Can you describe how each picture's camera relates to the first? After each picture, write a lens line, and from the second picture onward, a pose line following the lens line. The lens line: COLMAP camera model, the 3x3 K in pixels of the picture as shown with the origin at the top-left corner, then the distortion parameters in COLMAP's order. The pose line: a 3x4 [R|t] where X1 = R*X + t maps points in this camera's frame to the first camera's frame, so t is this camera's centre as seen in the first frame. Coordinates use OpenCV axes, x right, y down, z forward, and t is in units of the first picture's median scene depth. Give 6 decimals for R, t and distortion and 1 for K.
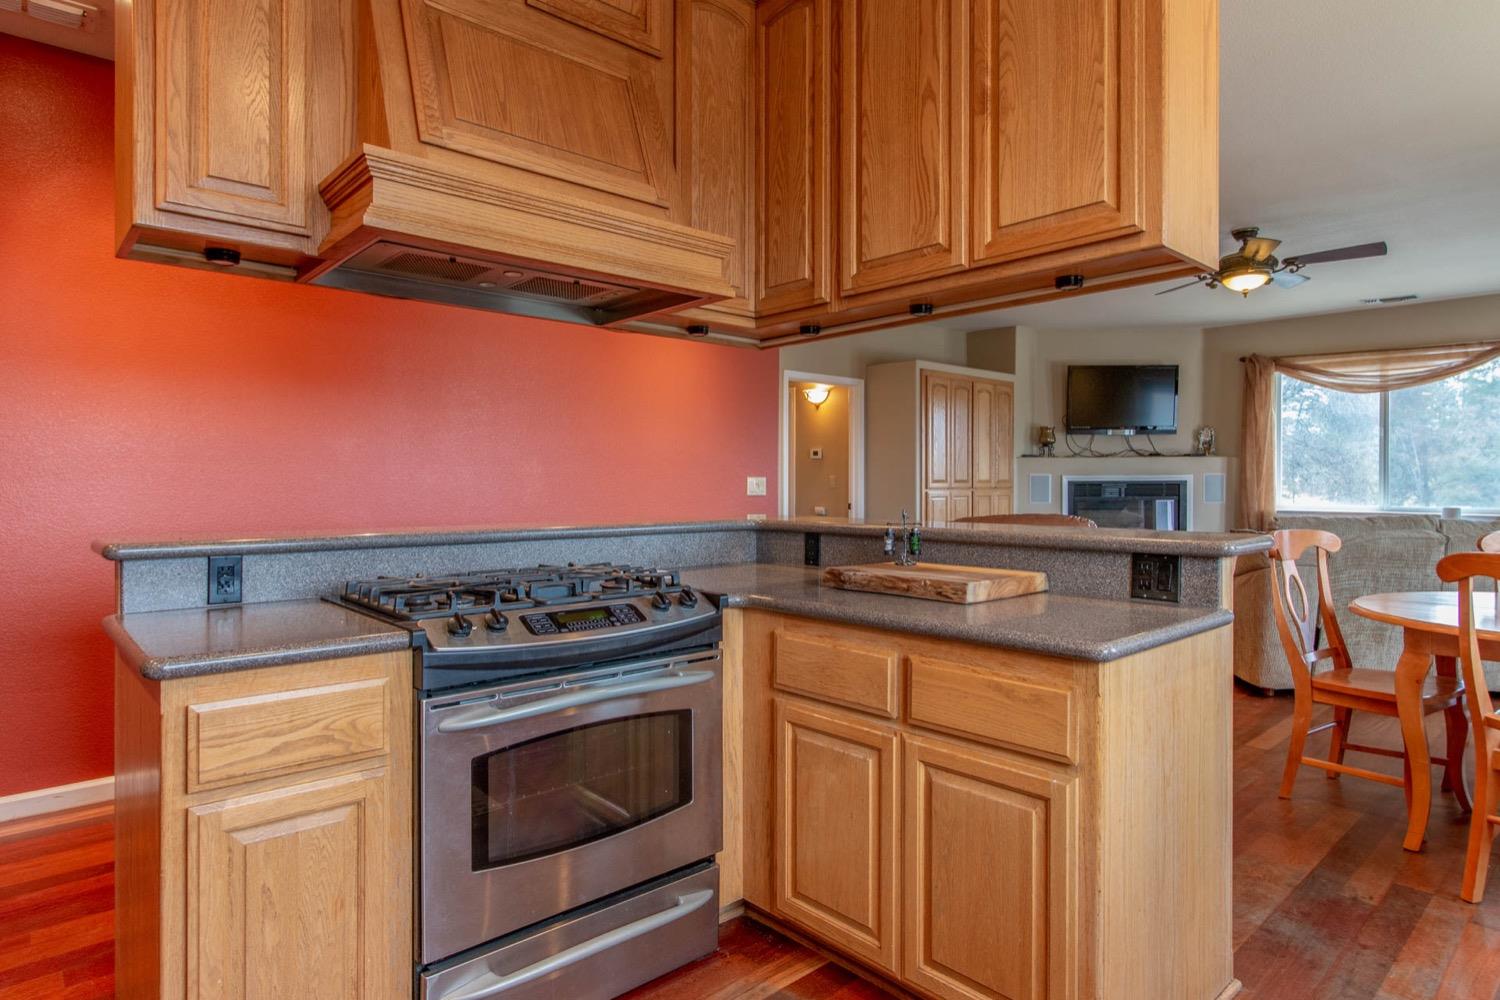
lens RADIAL K [[858.4, 0, 740.2], [0, 858.4, 479.8], [0, 0, 1]] dist [-0.008544, 0.004194]
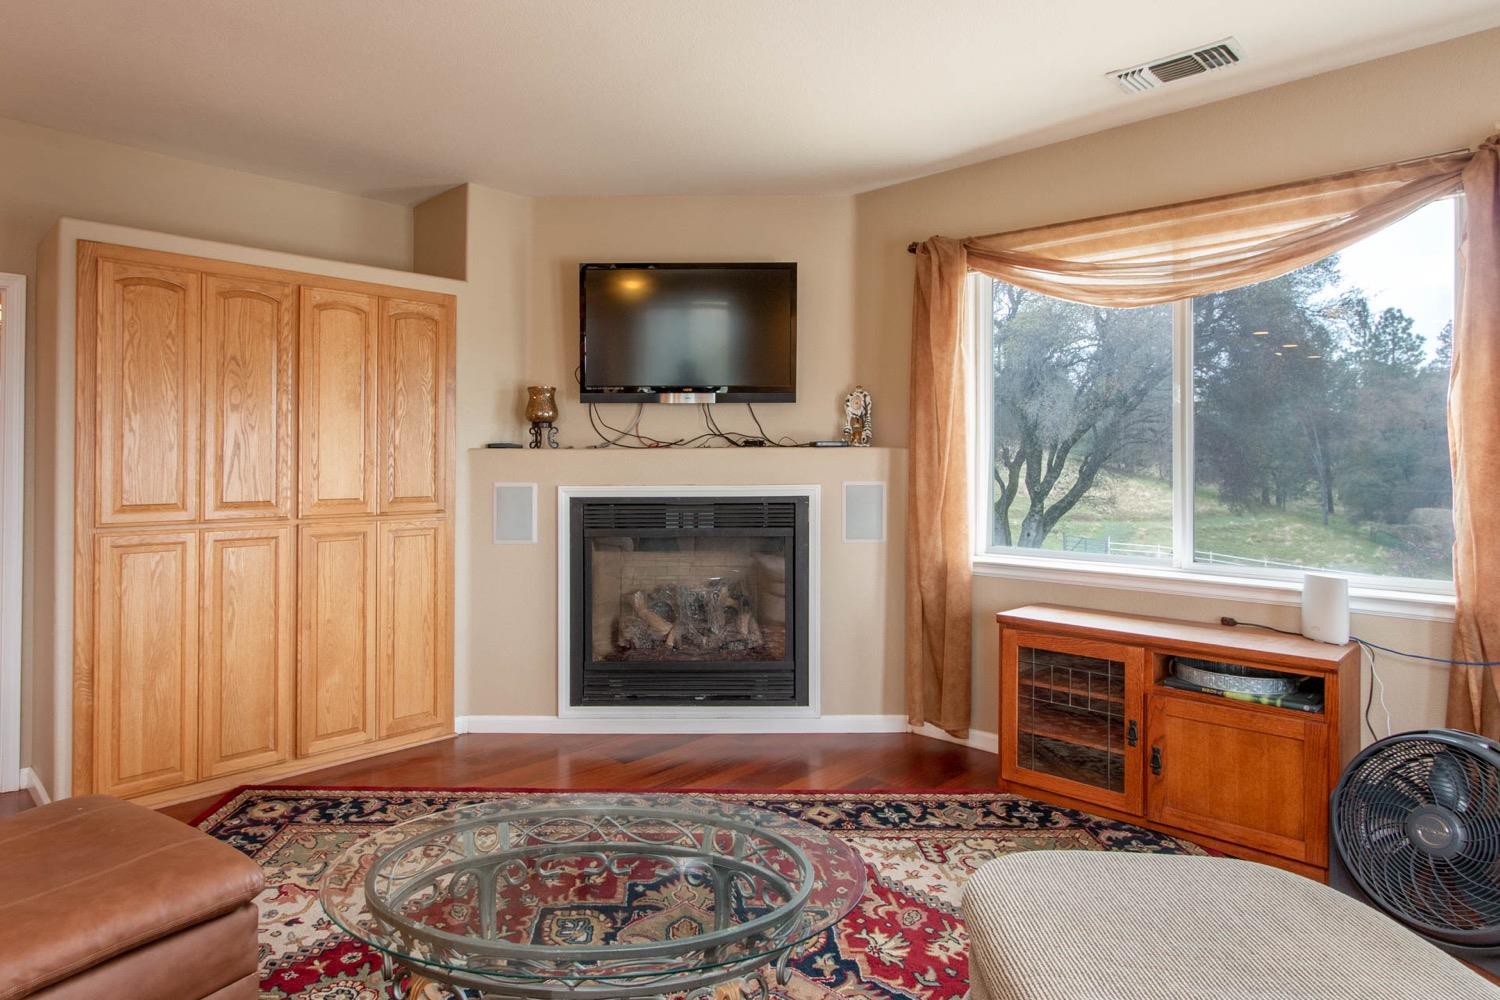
lens RADIAL K [[858.4, 0, 689.2], [0, 858.4, 458.1], [0, 0, 1]] dist [-0.008544, 0.004194]
pose [[0.999439, -0.000759, 0.033481, 0.428192], [0.000965, 0.999981, -0.006135, -0.017927], [-0.033476, 0.006163, 0.999421, 0.499734]]
